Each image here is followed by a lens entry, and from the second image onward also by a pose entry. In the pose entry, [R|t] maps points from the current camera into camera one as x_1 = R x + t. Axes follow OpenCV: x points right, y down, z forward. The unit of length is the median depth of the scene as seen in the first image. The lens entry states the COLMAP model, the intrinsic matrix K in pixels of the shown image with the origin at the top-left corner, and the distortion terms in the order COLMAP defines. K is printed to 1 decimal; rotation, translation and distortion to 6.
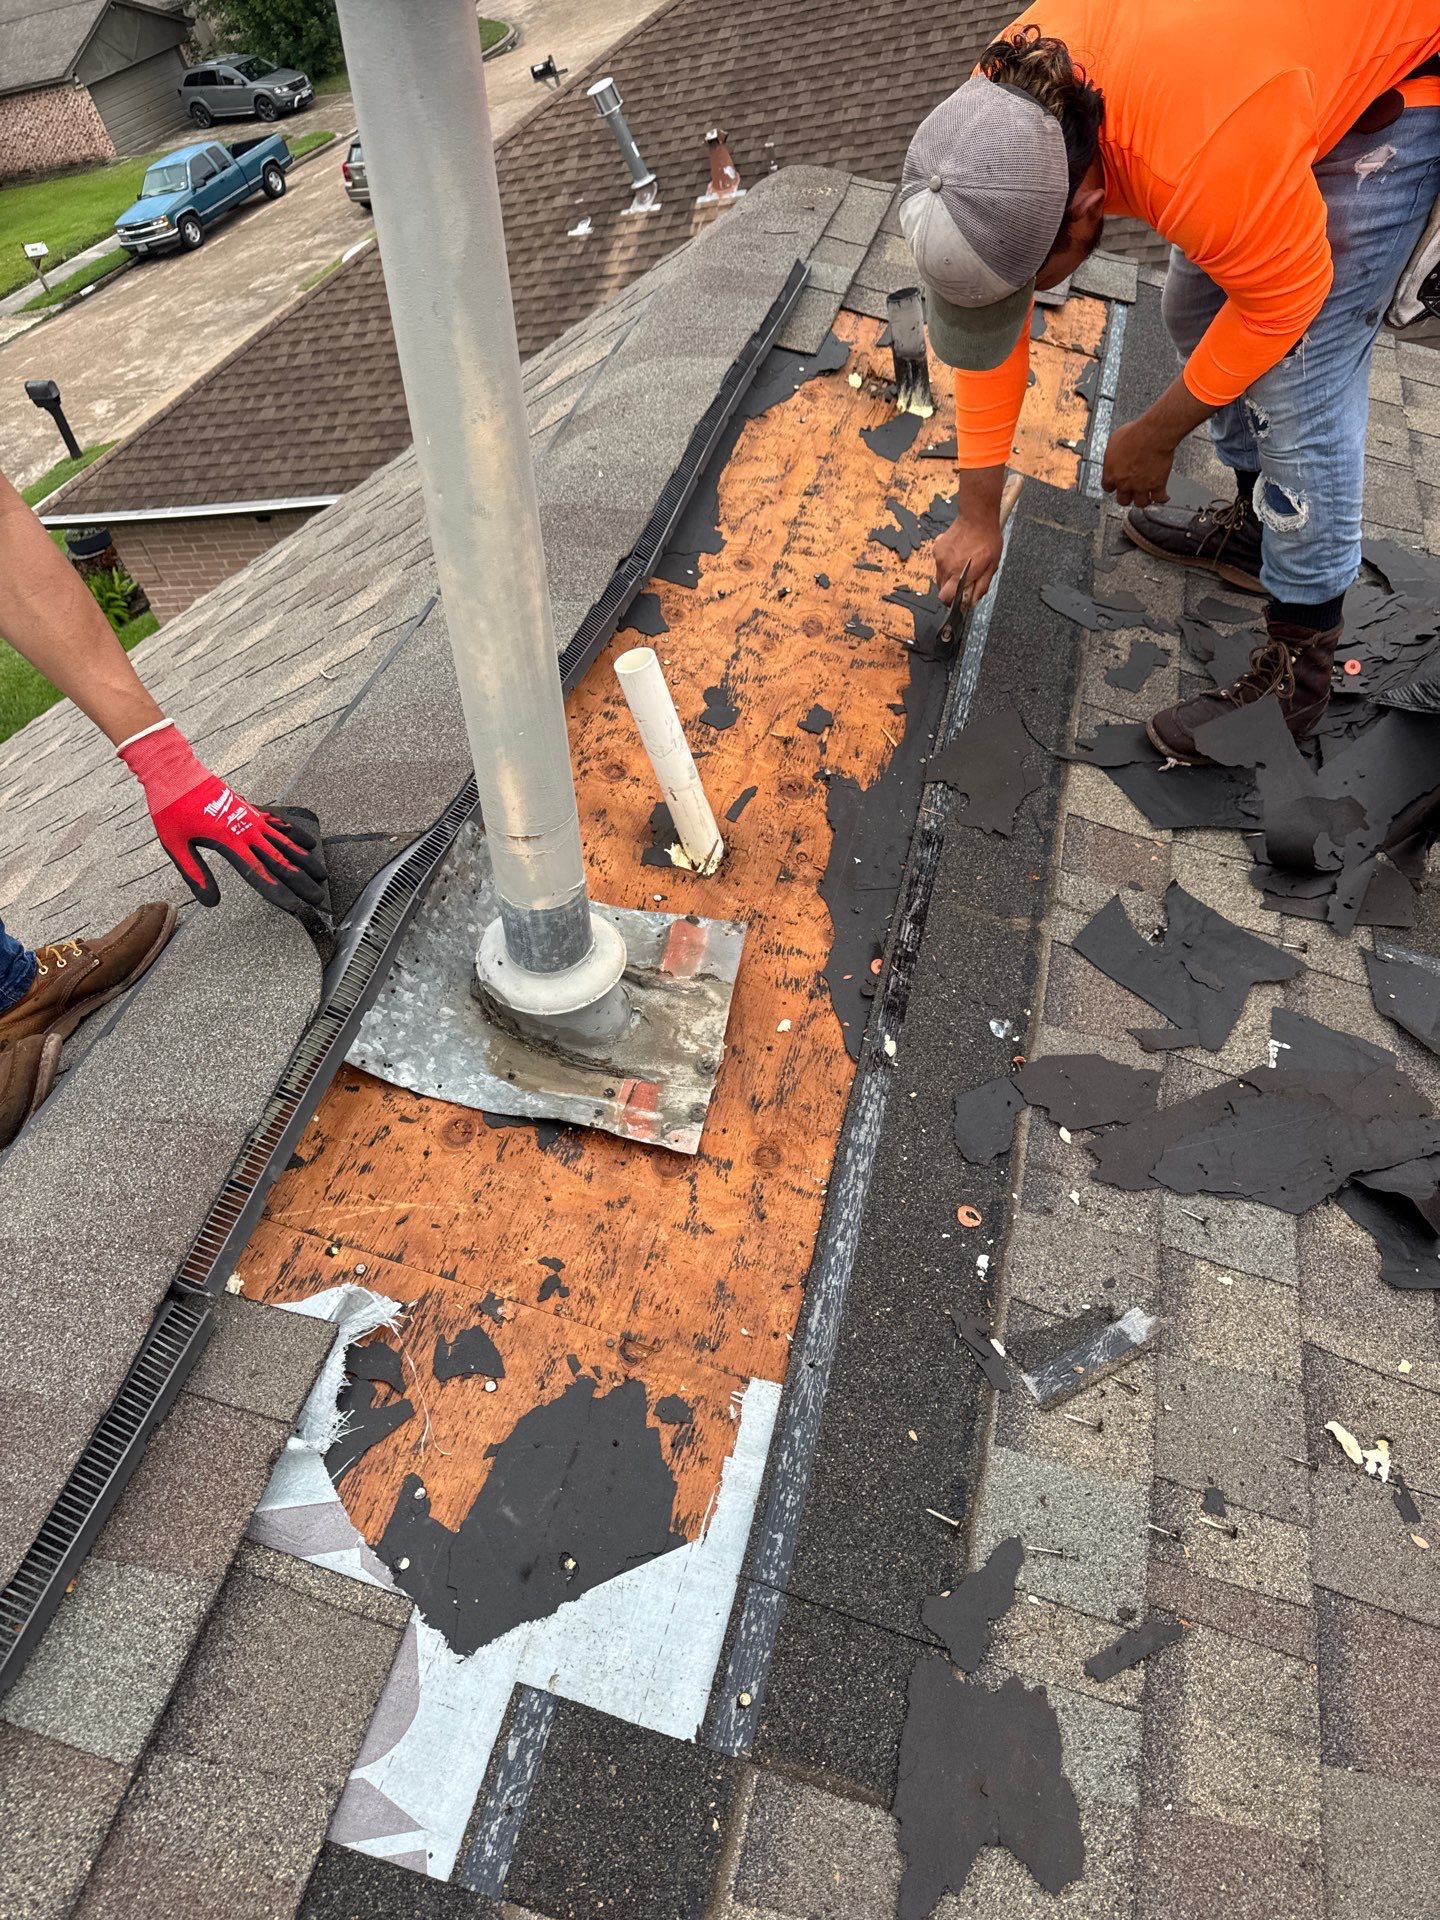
lens RADIAL K [[1383.4, 0, 715.1], [0, 1383.4, 974.2], [0, 0, 1]] dist [0.001089, -0.002822]
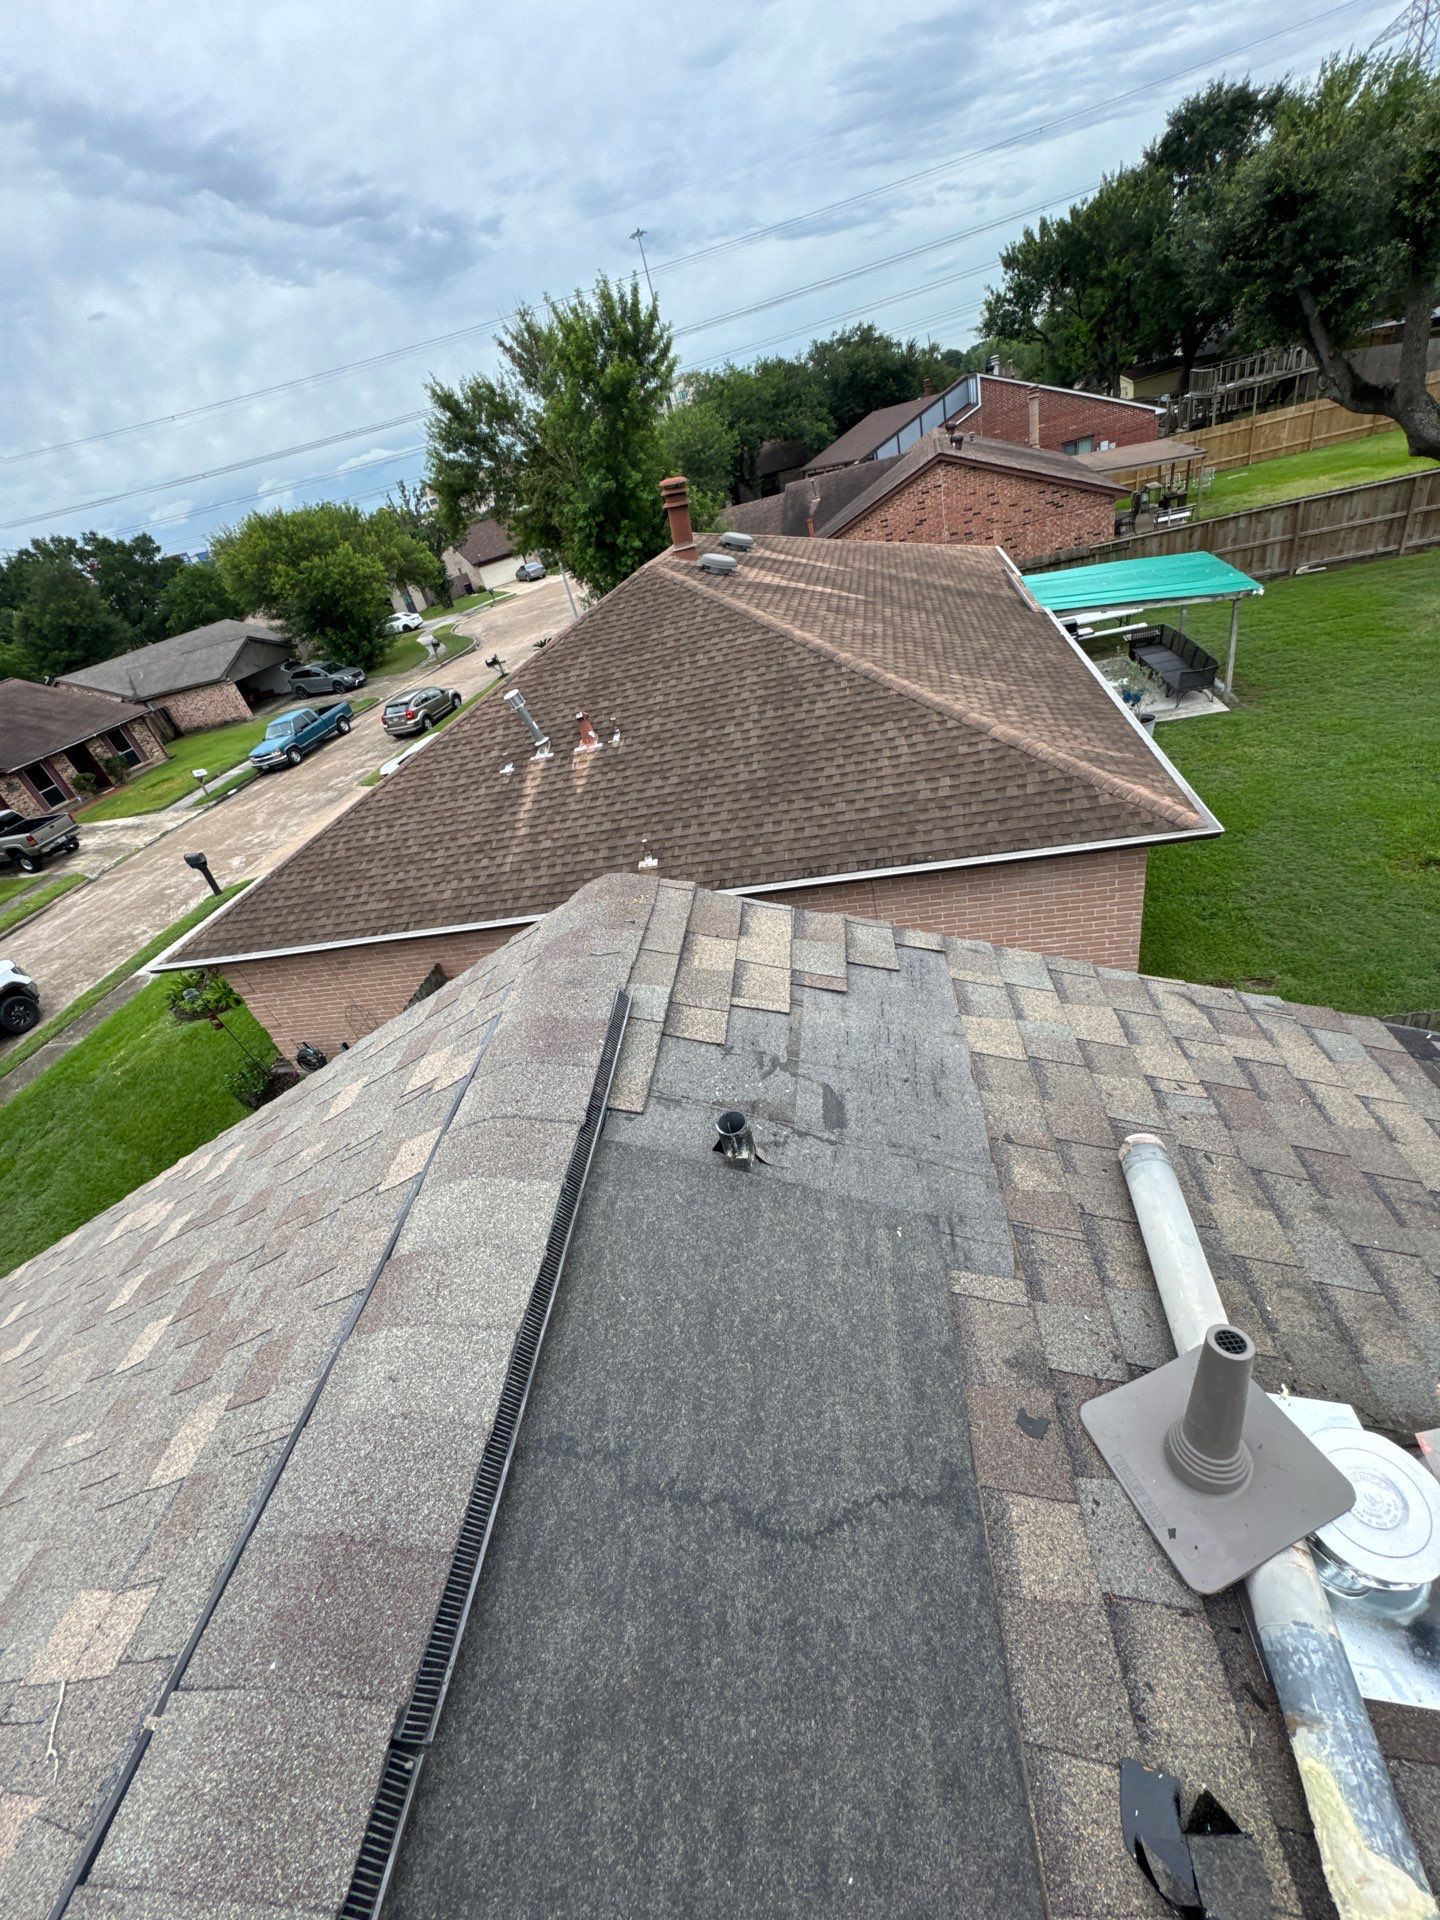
lens RADIAL K [[775.5, 0, 720.0], [0, 775.5, 960.0], [0, 0, 1]] dist [-0.003530, 0.000039]
pose [[0.986478, -0.103226, 0.127298, 0.015352], [0.125689, 0.974969, -0.183404, -0.101160], [-0.105180, 0.196924, 0.974760, 0.088923]]
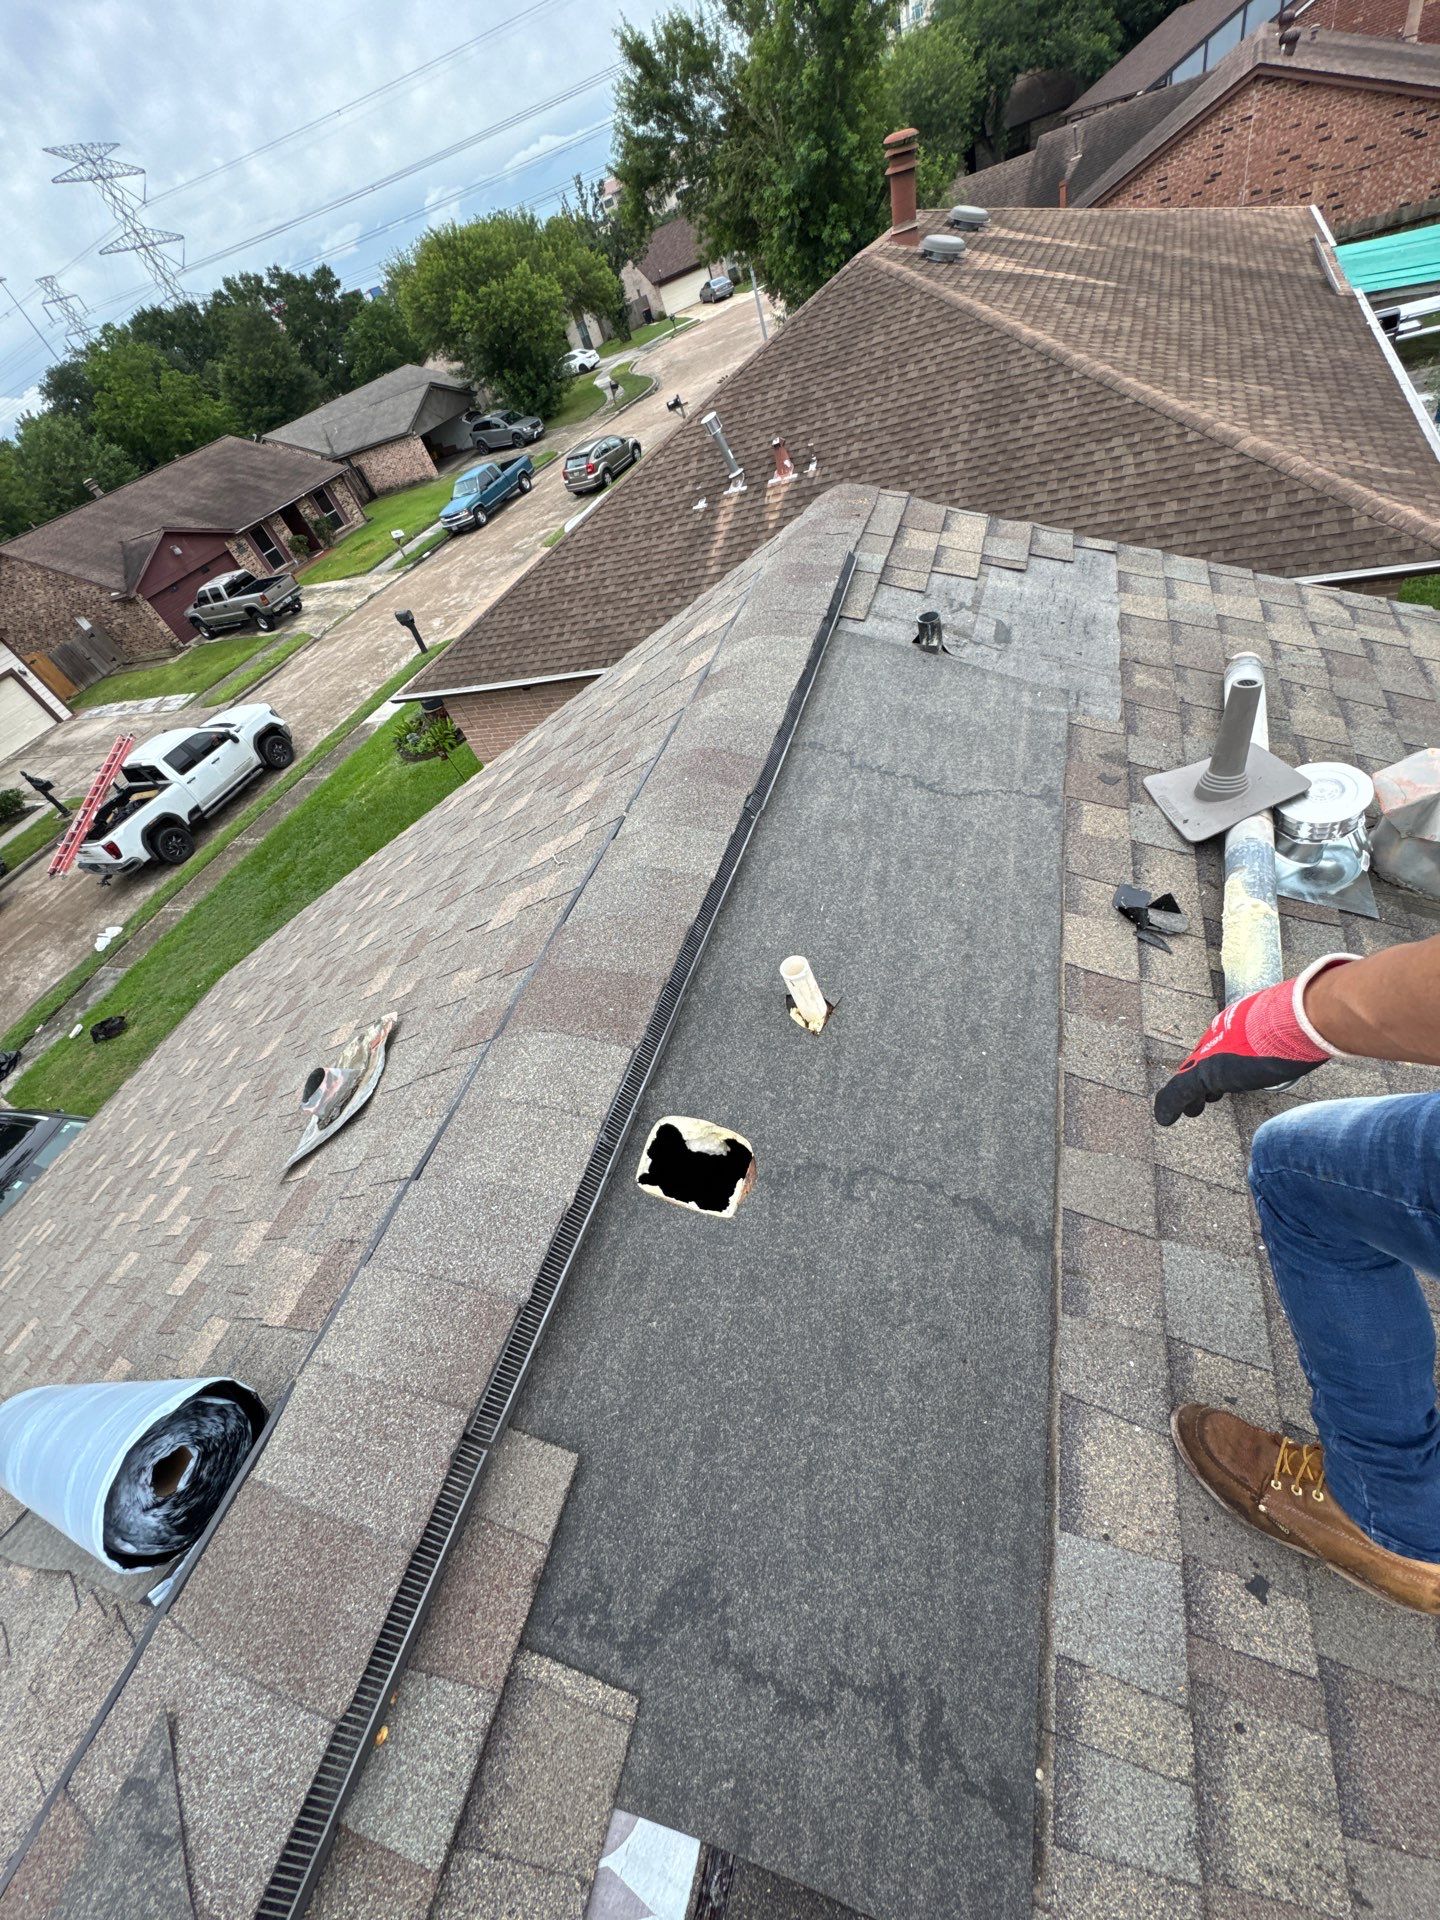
lens RADIAL K [[774.1, 0, 720.0], [0, 774.1, 960.0], [0, 0, 1]] dist [-0.001775, 0.000100]
pose [[0.995674, -0.028527, -0.088426, -0.004747], [0.033118, 0.998155, 0.050894, -0.027915], [0.086811, -0.053603, 0.994782, 0.026768]]
